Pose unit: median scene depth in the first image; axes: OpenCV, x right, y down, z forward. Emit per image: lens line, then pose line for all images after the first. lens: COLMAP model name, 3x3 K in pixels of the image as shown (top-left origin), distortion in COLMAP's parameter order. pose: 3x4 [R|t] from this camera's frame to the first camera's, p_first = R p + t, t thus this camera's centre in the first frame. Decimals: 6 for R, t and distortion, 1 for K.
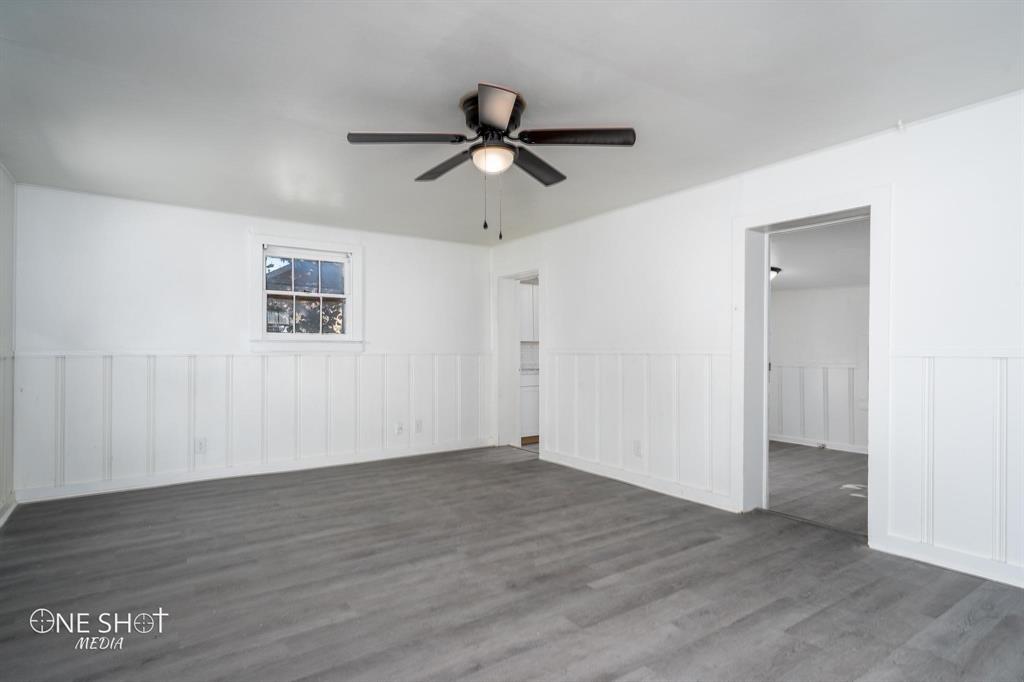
lens RADIAL K [[533.6, 0, 511.1], [0, 533.6, 352.0], [0, 0, 1]] dist [0.002611, 0.000578]
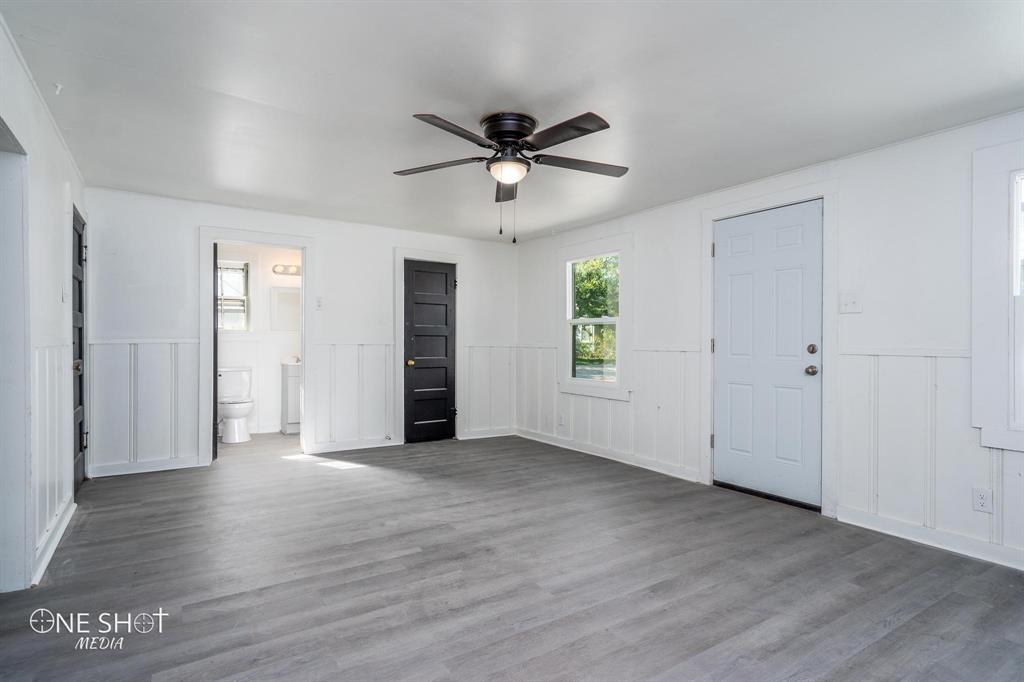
lens RADIAL K [[526.3, 0, 513.6], [0, 526.3, 343.9], [0, 0, 1]] dist [0.002415, 0.000946]
pose [[-0.999833, -0.006927, 0.016924, -0.054339], [-0.006742, 0.999917, 0.010994, -0.009961], [-0.016998, 0.010878, -0.999796, 1.746930]]
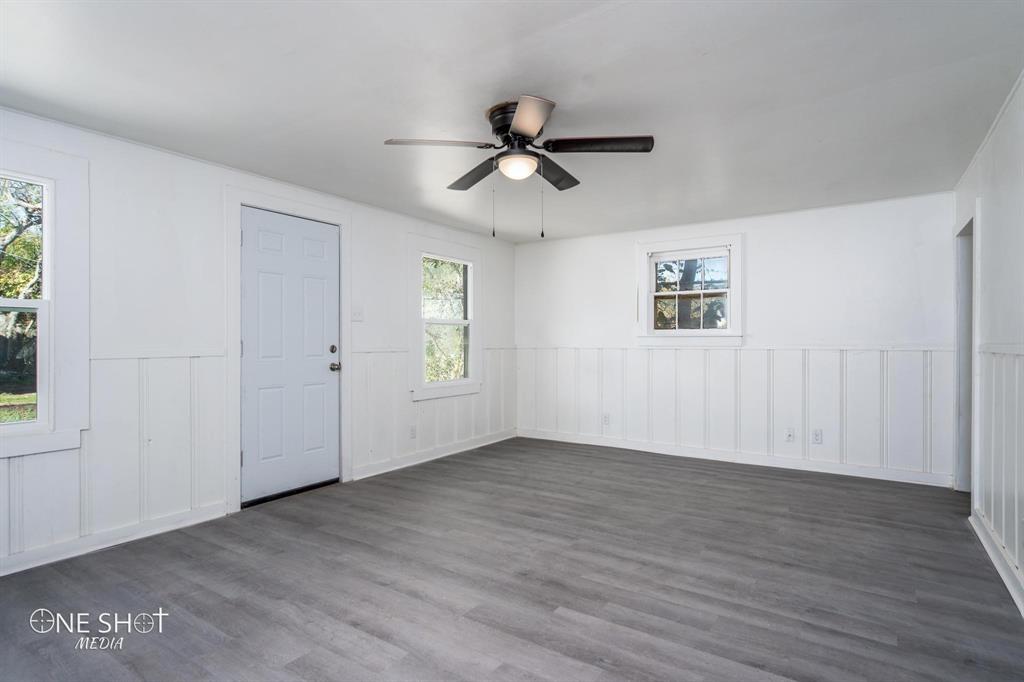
lens RADIAL K [[526.3, 0, 513.6], [0, 526.3, 343.9], [0, 0, 1]] dist [0.002415, 0.000946]
pose [[0.363826, 0.001657, -0.931465, 0.782193], [-0.004122, 0.999991, 0.000169, -0.006351], [0.931458, 0.003778, 0.363830, 0.502474]]
